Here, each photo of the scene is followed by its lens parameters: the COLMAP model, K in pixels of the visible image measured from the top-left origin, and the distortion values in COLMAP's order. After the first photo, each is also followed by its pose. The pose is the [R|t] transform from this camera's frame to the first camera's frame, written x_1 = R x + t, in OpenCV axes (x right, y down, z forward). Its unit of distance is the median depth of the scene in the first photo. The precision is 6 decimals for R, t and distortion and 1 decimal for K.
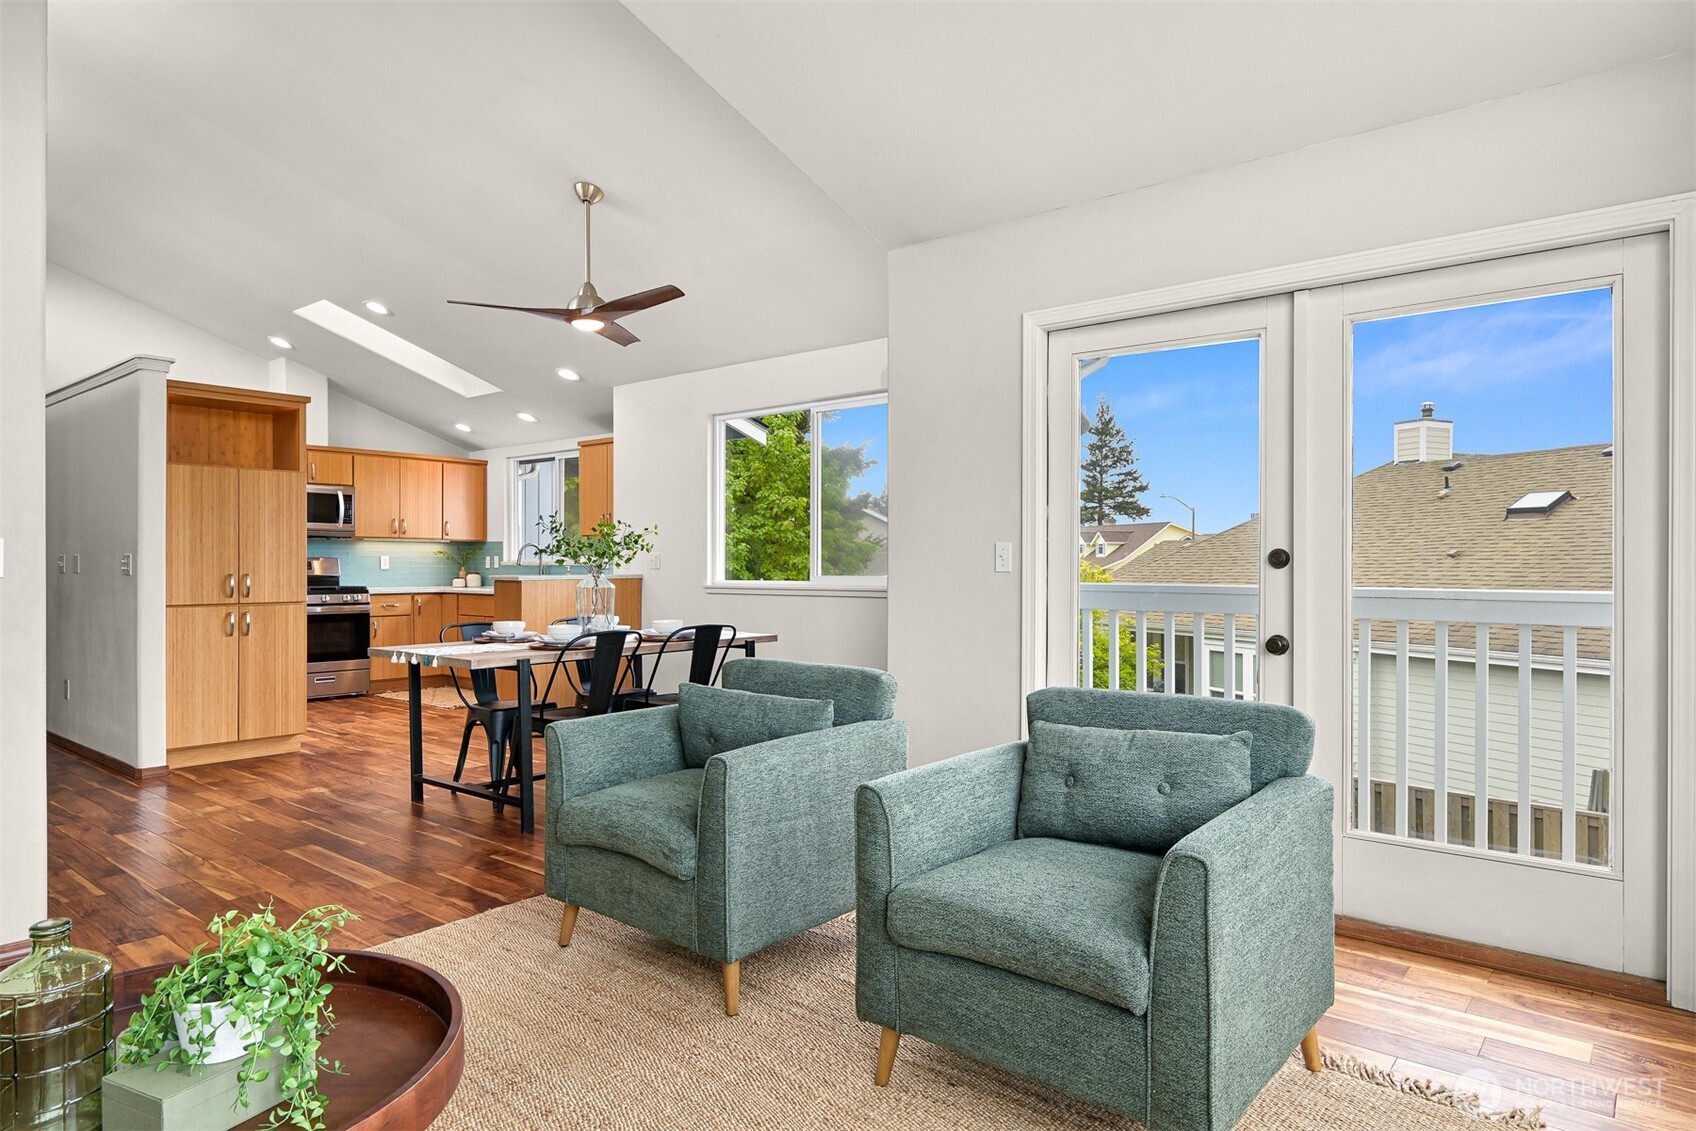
lens RADIAL K [[996.8, 0, 851.9], [0, 996.8, 561.1], [0, 0, 1]] dist [-0.001378, 0.000861]
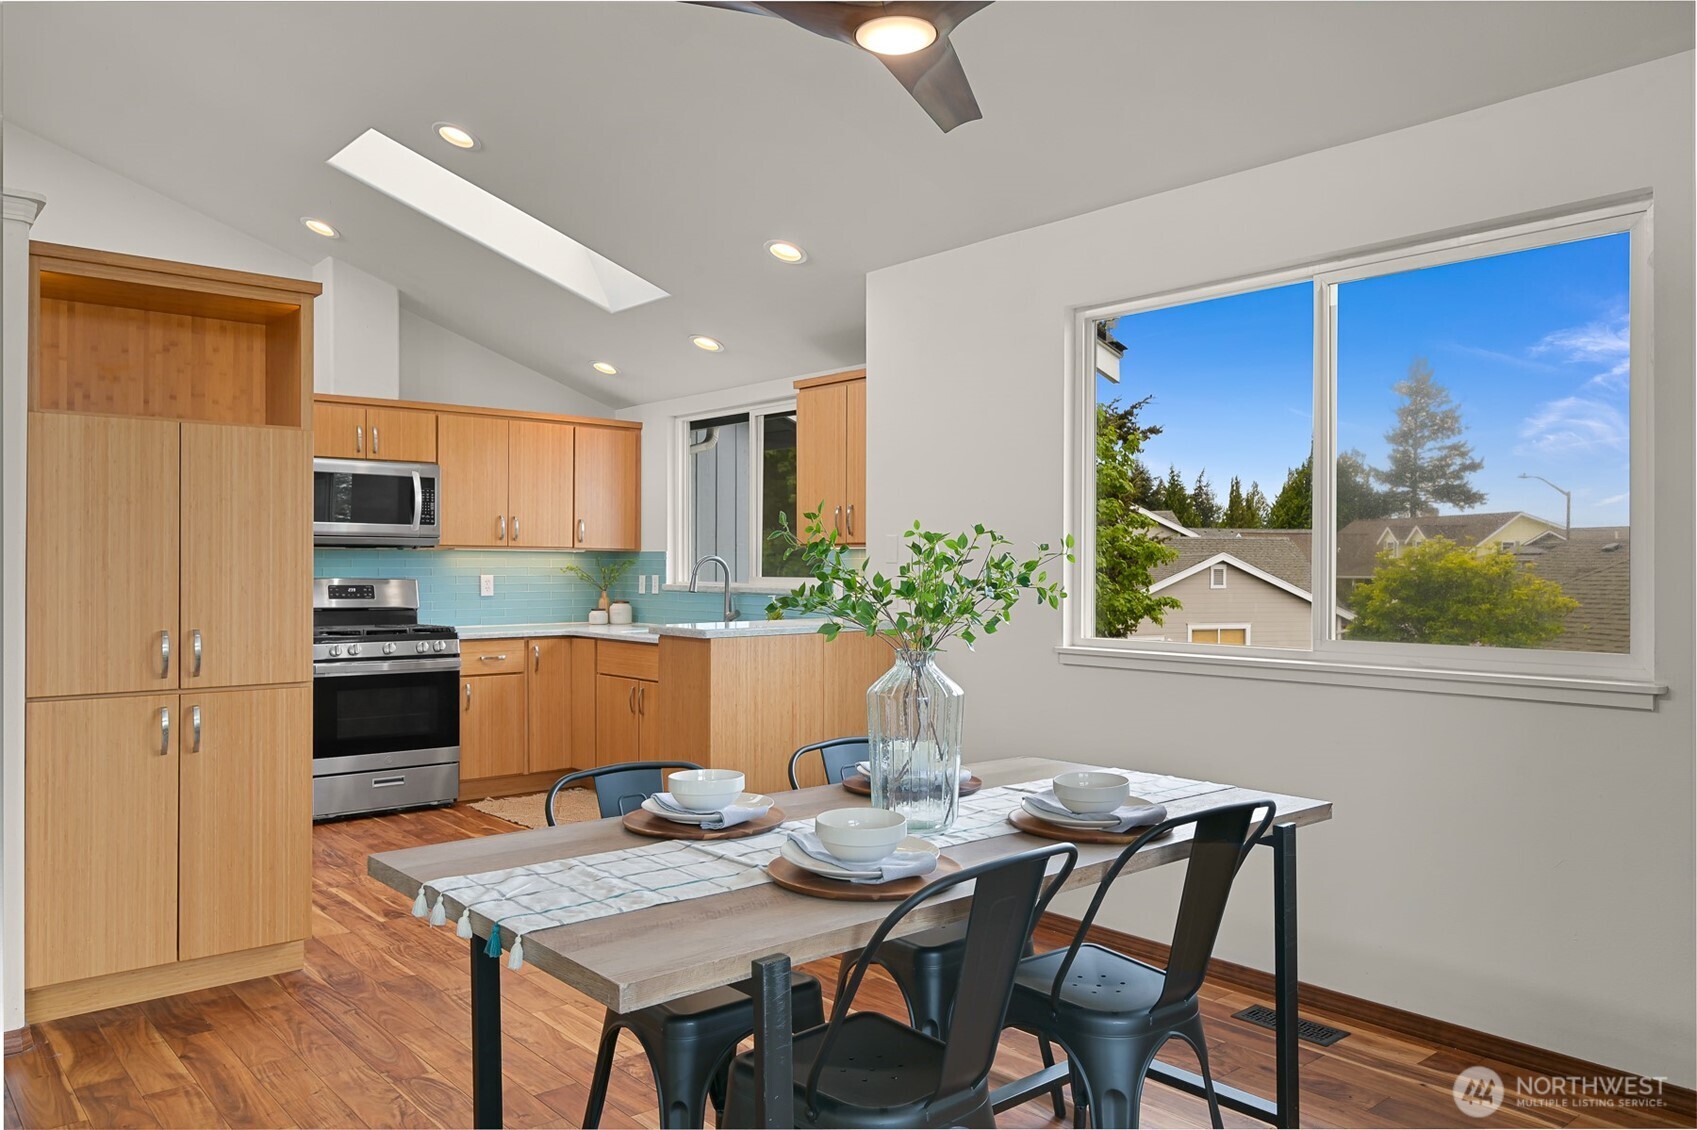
lens RADIAL K [[1226.8, 0, 849.2], [0, 1226.8, 562.2], [0, 0, 1]] dist [-0.004157, 0.000441]
pose [[0.984258, 0.002323, -0.176721, -0.155503], [-0.002304, 0.999997, 0.000312, -0.020582], [0.176721, 0.000100, 0.984261, 0.406274]]
